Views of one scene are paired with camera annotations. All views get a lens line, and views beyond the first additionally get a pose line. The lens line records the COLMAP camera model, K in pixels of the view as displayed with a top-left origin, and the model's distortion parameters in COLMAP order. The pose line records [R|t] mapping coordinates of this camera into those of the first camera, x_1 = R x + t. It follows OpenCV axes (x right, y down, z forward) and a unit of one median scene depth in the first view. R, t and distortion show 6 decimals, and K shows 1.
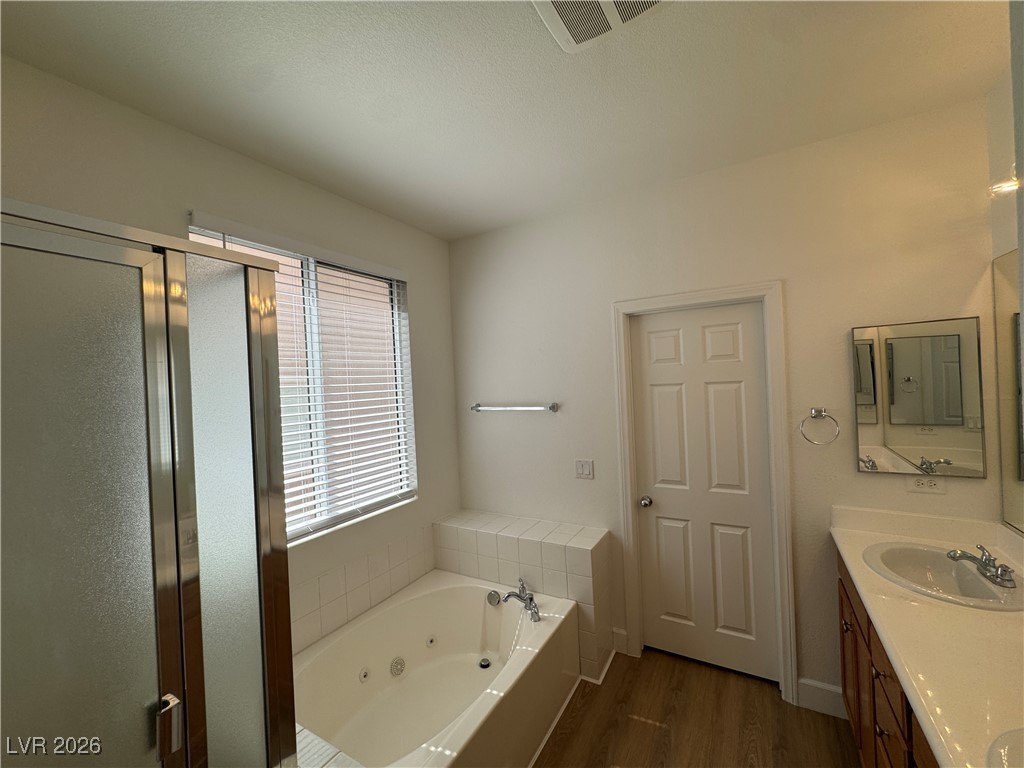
lens RADIAL K [[409.6, 0, 511.1], [0, 409.6, 384.6], [0, 0, 1]] dist [-0.001982, 0.000018]
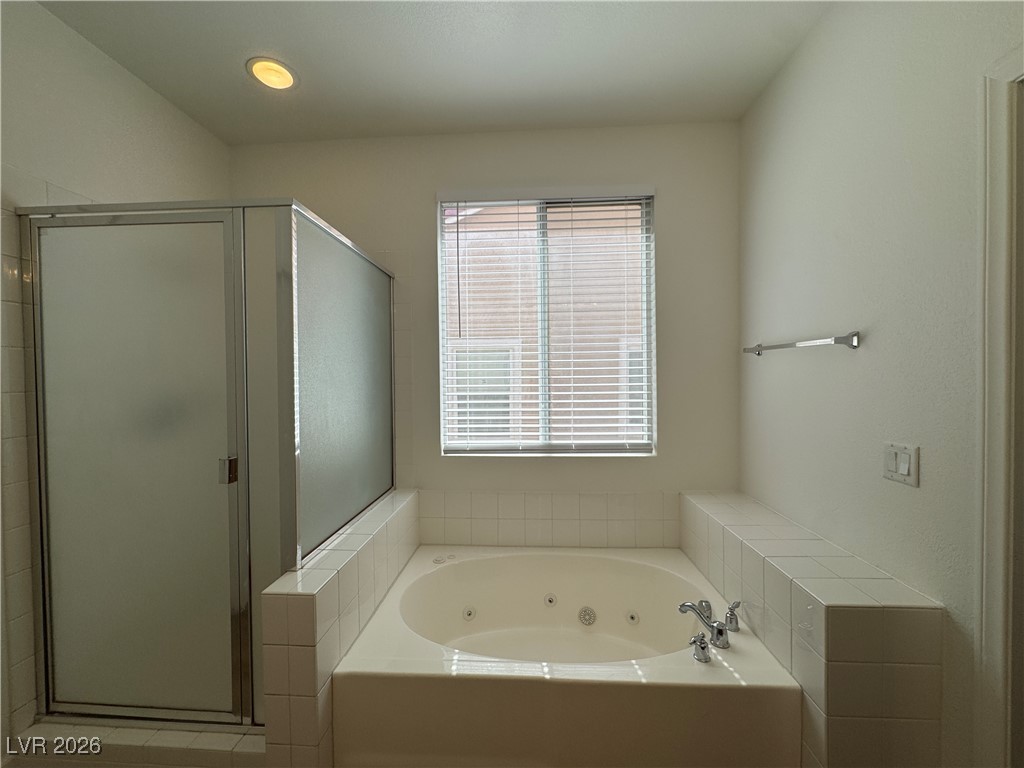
lens RADIAL K [[409.6, 0, 511.1], [0, 409.6, 384.6], [0, 0, 1]] dist [-0.001982, 0.000018]
pose [[0.459028, 0.060106, -0.886386, 0.392216], [-0.015579, 0.998100, 0.059614, 0.092832], [0.888285, -0.013556, 0.459092, 0.371912]]
